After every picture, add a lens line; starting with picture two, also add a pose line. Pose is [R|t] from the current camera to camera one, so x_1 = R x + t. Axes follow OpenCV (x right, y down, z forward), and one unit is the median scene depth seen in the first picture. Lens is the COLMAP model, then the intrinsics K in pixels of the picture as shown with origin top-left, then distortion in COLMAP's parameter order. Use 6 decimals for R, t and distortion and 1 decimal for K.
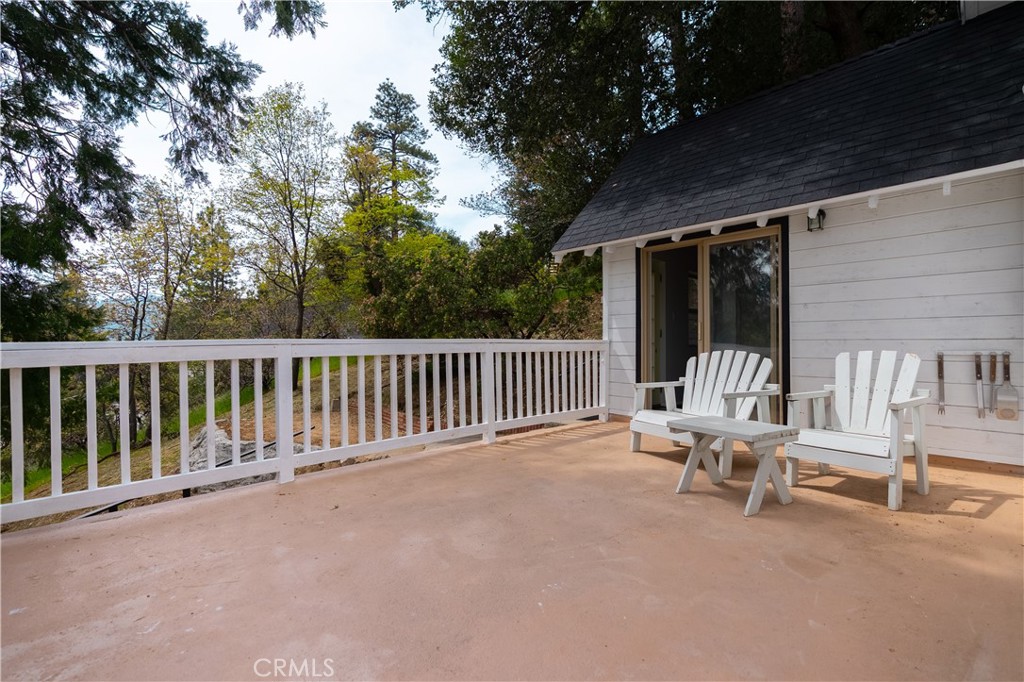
lens RADIAL K [[461.3, 0, 515.0], [0, 461.3, 342.7], [0, 0, 1]] dist [-0.009068, 0.003226]
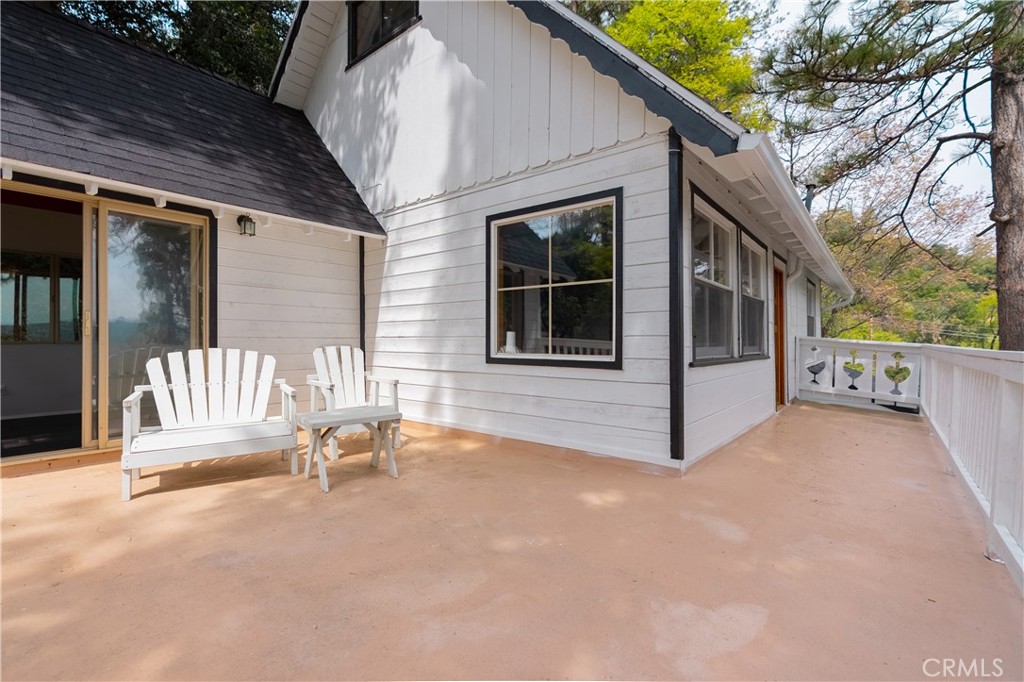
lens RADIAL K [[461.3, 0, 506.1], [0, 461.3, 341.7], [0, 0, 1]] dist [-0.009068, 0.003226]
pose [[-0.130985, -0.004873, 0.991372, -0.705168], [-0.004413, 0.999981, 0.004333, -0.004054], [-0.991375, -0.003808, -0.131004, 0.775924]]
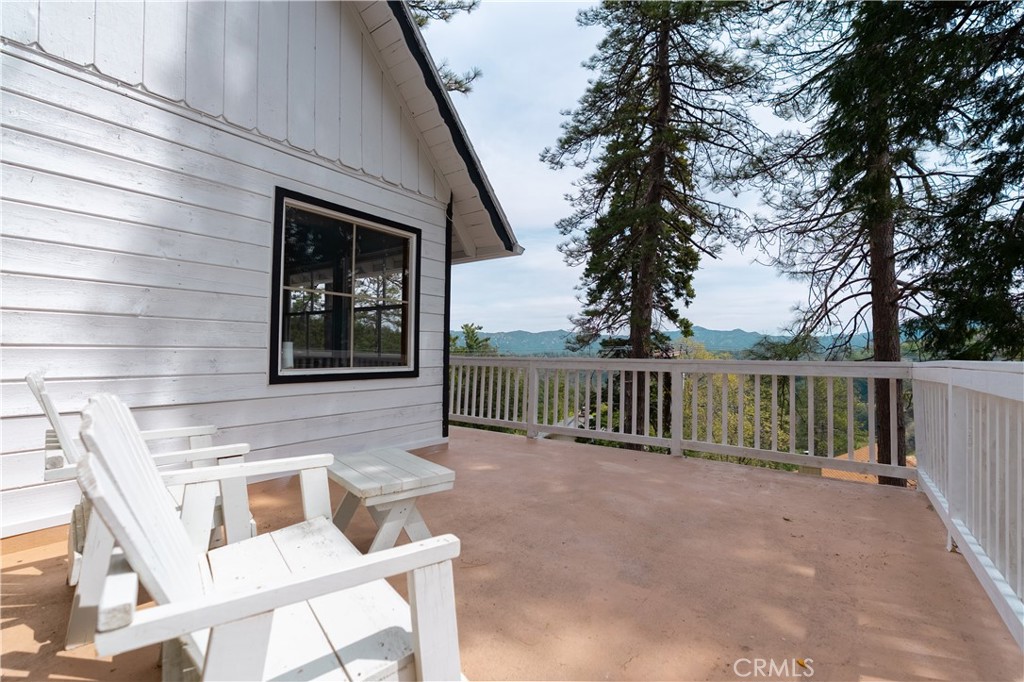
lens RADIAL K [[461.3, 0, 515.5], [0, 461.3, 343.7], [0, 0, 1]] dist [-0.009068, 0.003226]
pose [[-0.981480, -0.018149, -0.190705, 0.401970], [-0.015556, 0.999765, -0.015083, -0.016195], [0.190934, -0.011837, -0.981532, 1.816648]]
